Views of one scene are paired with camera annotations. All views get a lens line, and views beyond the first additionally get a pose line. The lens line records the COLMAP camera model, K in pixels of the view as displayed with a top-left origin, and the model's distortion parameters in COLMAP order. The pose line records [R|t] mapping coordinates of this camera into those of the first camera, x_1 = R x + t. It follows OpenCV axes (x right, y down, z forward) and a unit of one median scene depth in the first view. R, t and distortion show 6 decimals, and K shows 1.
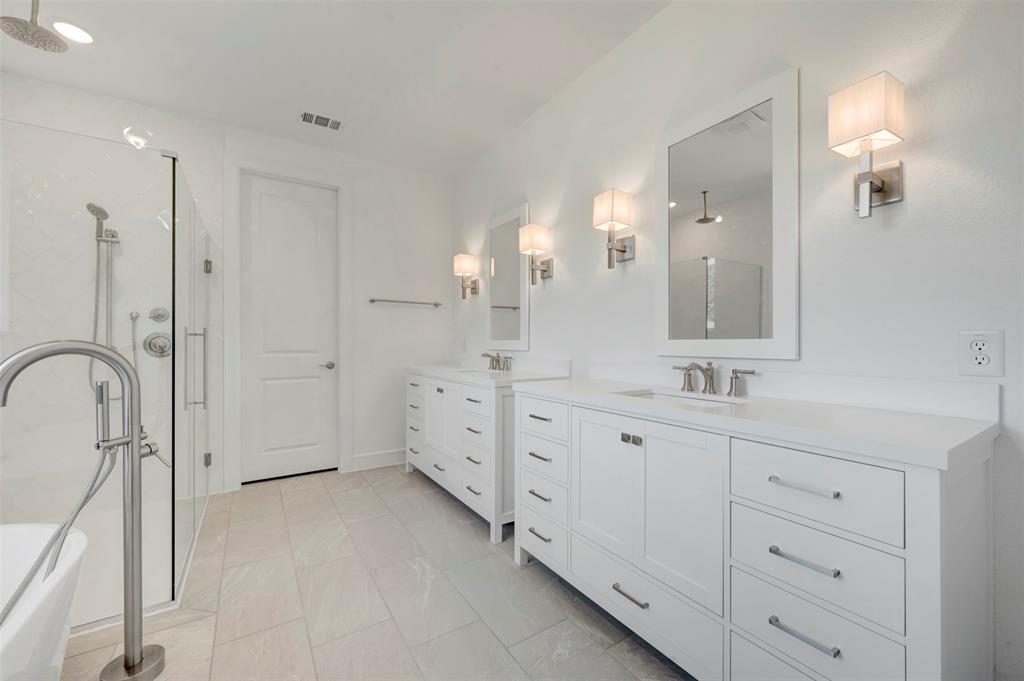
lens RADIAL K [[403.8, 0, 517.5], [0, 403.8, 344.8], [0, 0, 1]] dist [-0.001113, -0.000417]
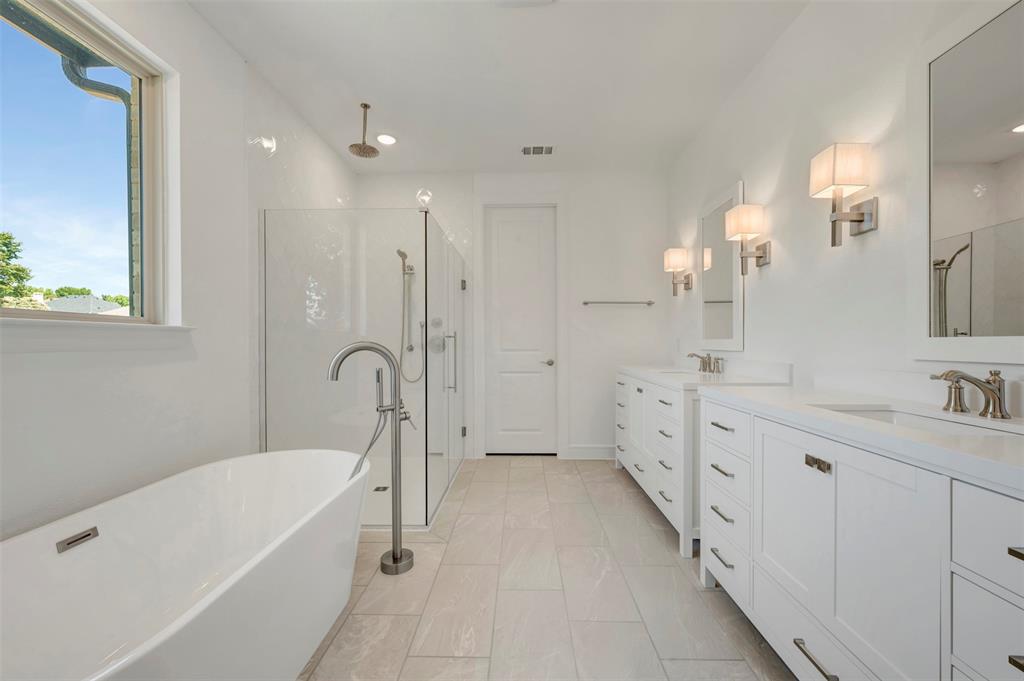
lens RADIAL K [[403.8, 0, 509.6], [0, 403.8, 346.3], [0, 0, 1]] dist [-0.001113, -0.000417]
pose [[0.822799, 0.003104, -0.568323, 0.158093], [-0.000239, 0.999987, 0.005115, -0.000229], [0.568332, -0.004073, 0.822789, 0.003895]]
